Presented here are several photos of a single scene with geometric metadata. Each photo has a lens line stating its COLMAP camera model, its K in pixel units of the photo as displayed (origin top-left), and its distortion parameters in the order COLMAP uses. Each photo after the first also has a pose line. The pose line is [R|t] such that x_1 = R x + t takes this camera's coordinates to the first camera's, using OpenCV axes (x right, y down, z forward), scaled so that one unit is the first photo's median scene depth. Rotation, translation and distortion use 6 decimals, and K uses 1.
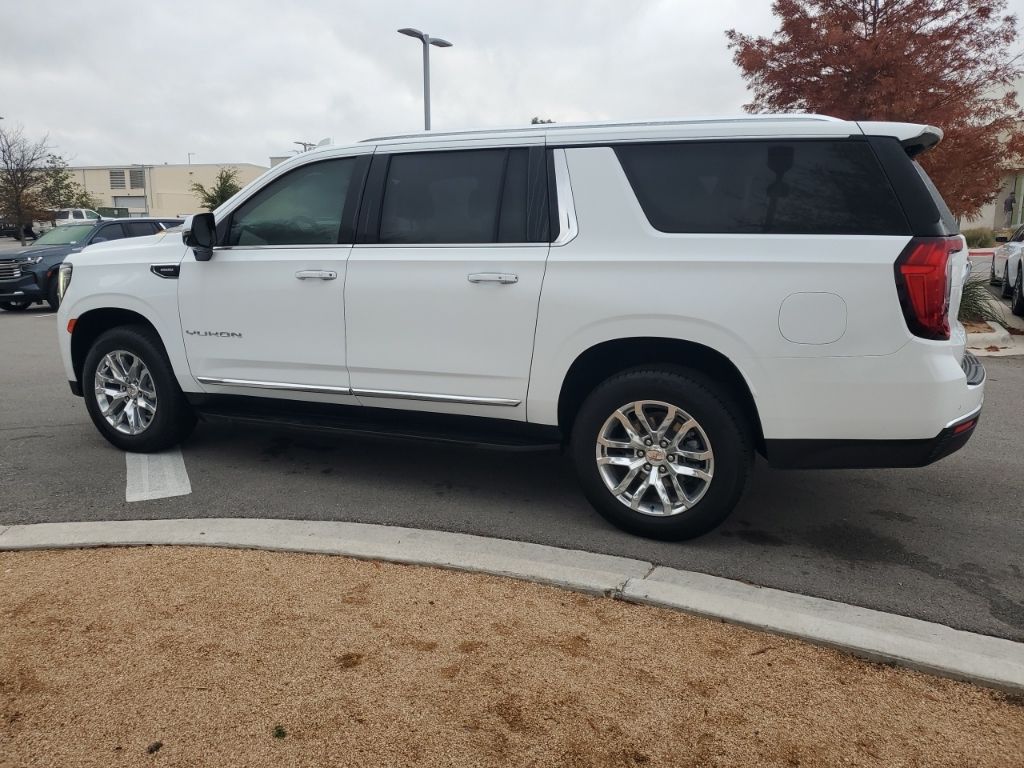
lens RADIAL K [[808.0, 0, 506.1], [0, 808.0, 381.7], [0, 0, 1]] dist [0.028581, -0.011191]
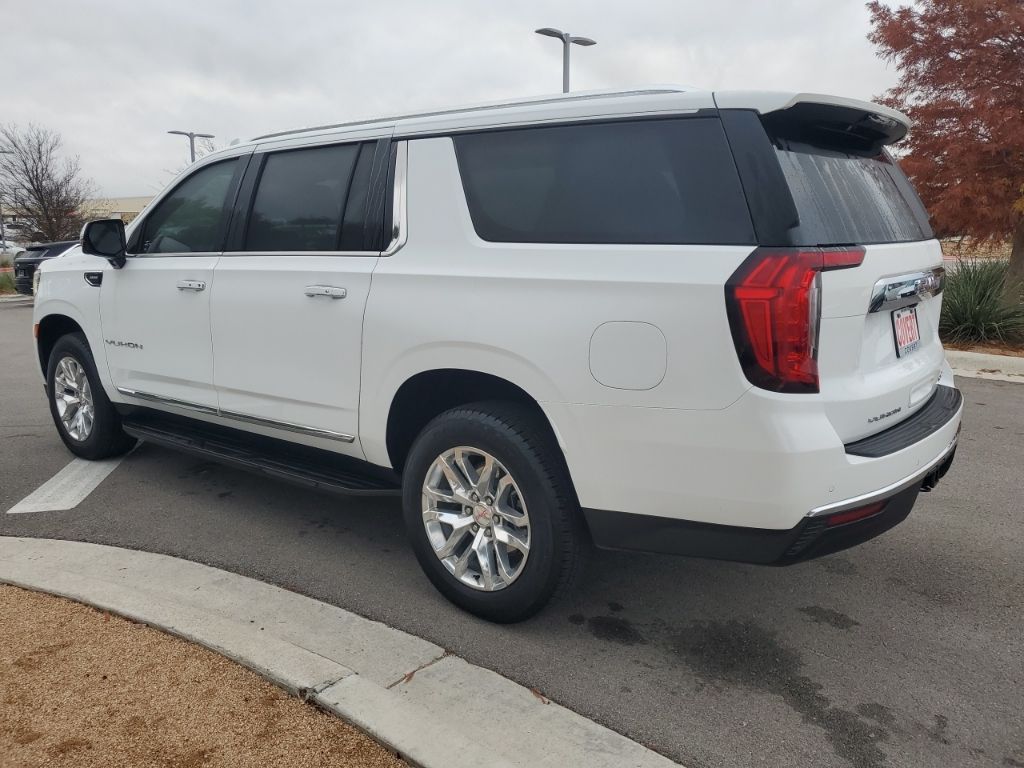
lens RADIAL K [[808.0, 0, 505.5], [0, 808.0, 383.9], [0, 0, 1]] dist [0.028581, -0.011191]
pose [[0.967503, 0.043861, -0.249028, 0.393080], [-0.044628, 0.999000, 0.002568, -0.041568], [0.248892, 0.008629, 0.968493, 0.212419]]
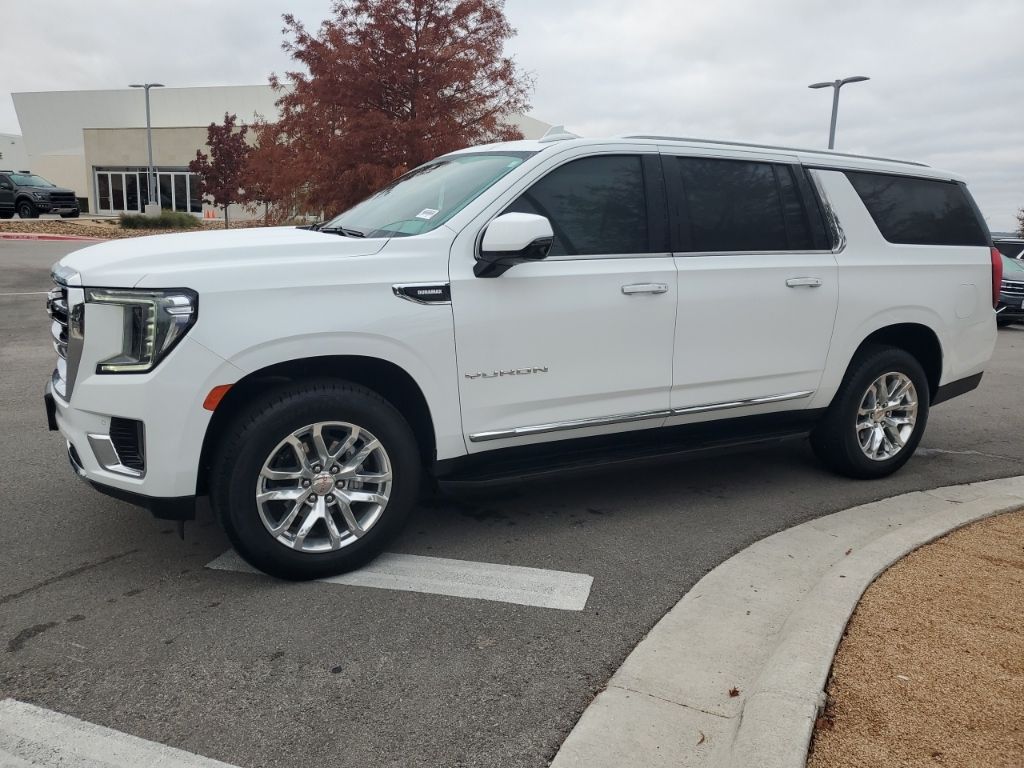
lens RADIAL K [[808.0, 0, 510.8], [0, 808.0, 382.4], [0, 0, 1]] dist [0.028581, -0.011191]
pose [[0.594368, -0.140411, 0.791841, -1.162275], [0.123703, 0.988884, 0.082498, -0.136325], [-0.794622, 0.048918, 0.605130, 0.658431]]
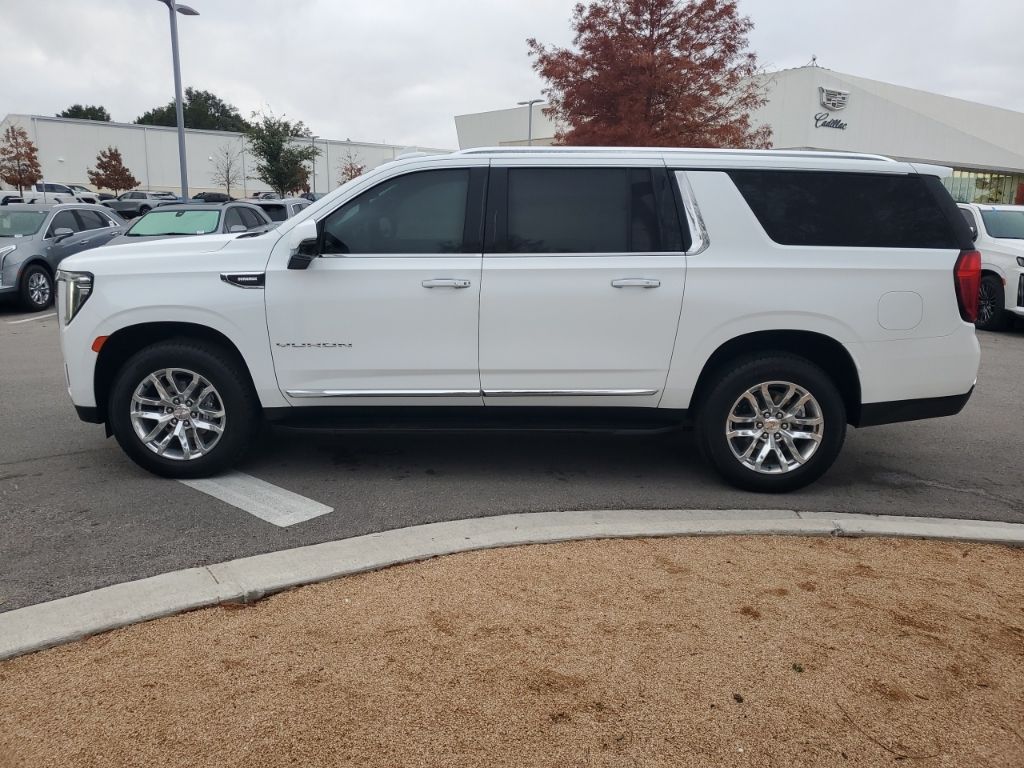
lens RADIAL K [[808.0, 0, 510.4], [0, 808.0, 383.8], [0, 0, 1]] dist [0.028581, -0.011191]
pose [[0.912873, -0.073102, 0.401646, -0.651879], [0.062828, 0.997273, 0.038714, -0.043011], [-0.403381, -0.010107, 0.914976, 0.028003]]
